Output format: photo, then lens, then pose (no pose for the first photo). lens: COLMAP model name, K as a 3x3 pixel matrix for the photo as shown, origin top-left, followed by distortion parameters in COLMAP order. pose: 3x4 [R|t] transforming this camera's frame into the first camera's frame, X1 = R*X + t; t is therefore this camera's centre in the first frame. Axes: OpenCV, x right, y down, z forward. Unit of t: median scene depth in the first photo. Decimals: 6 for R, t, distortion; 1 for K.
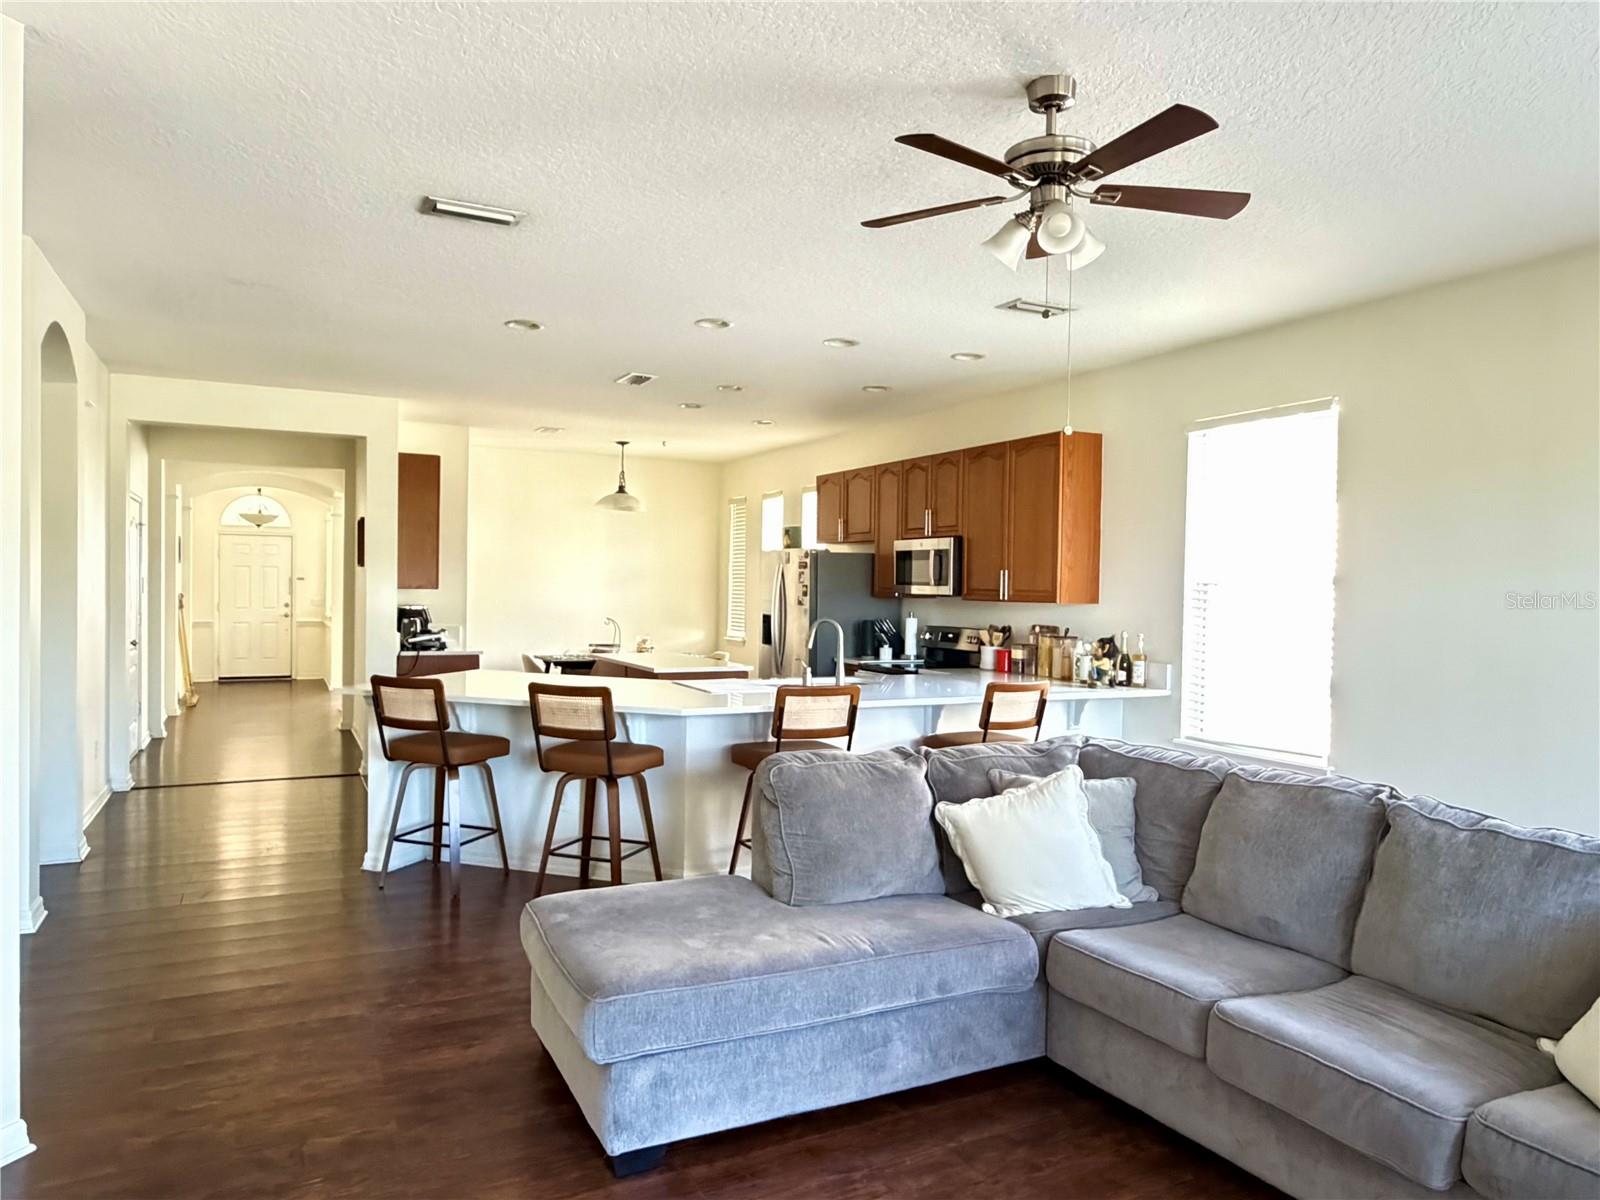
lens RADIAL K [[1068.4, 0, 800.7], [0, 1068.4, 603.7], [0, 0, 1]] dist [-0.000772, 0.001919]
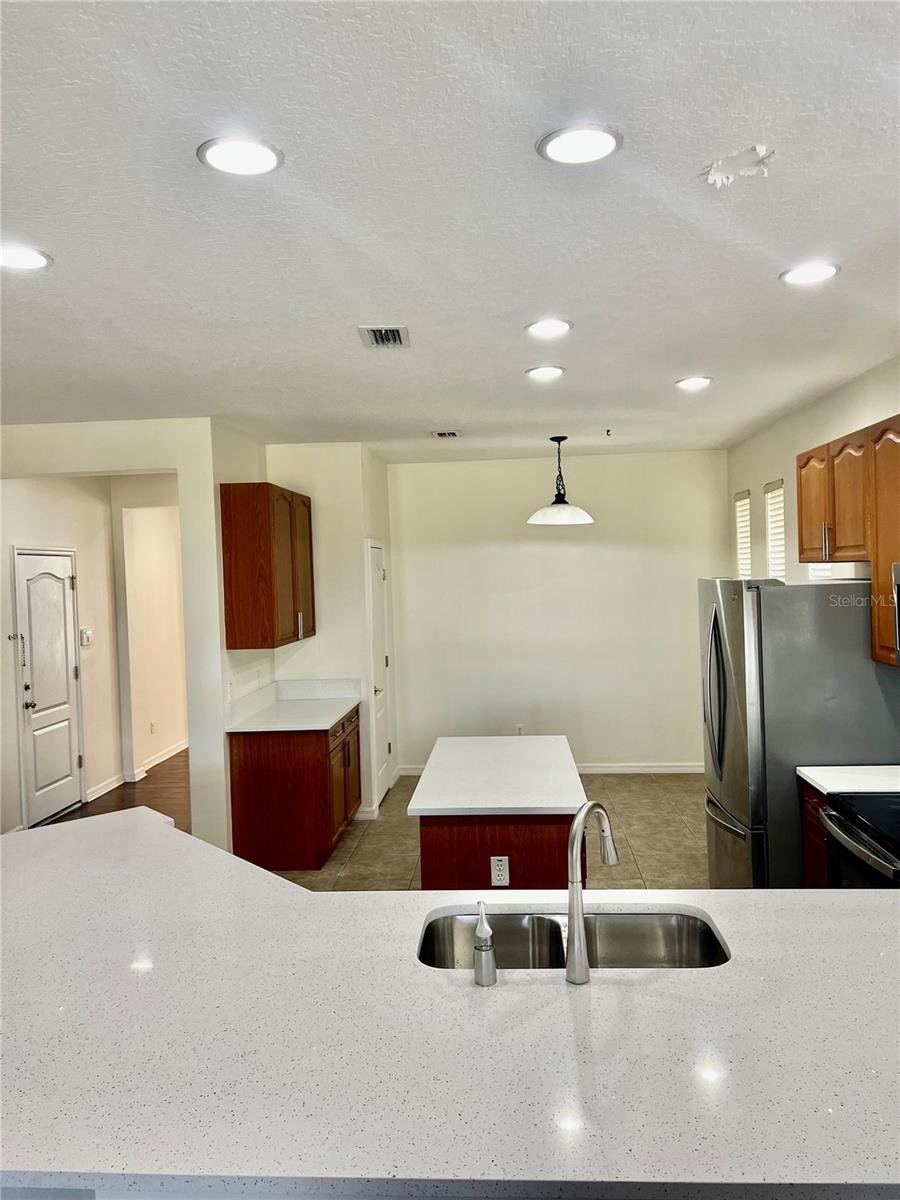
lens RADIAL K [[905.8, 0, 460.2], [0, 905.8, 594.7], [0, 0, 1]] dist [0.075233, -0.072590]
pose [[0.866082, -0.028387, -0.499096, 0.304104], [0.035636, 0.999352, 0.004999, -0.126773], [0.498631, -0.022115, 0.866532, 1.168181]]
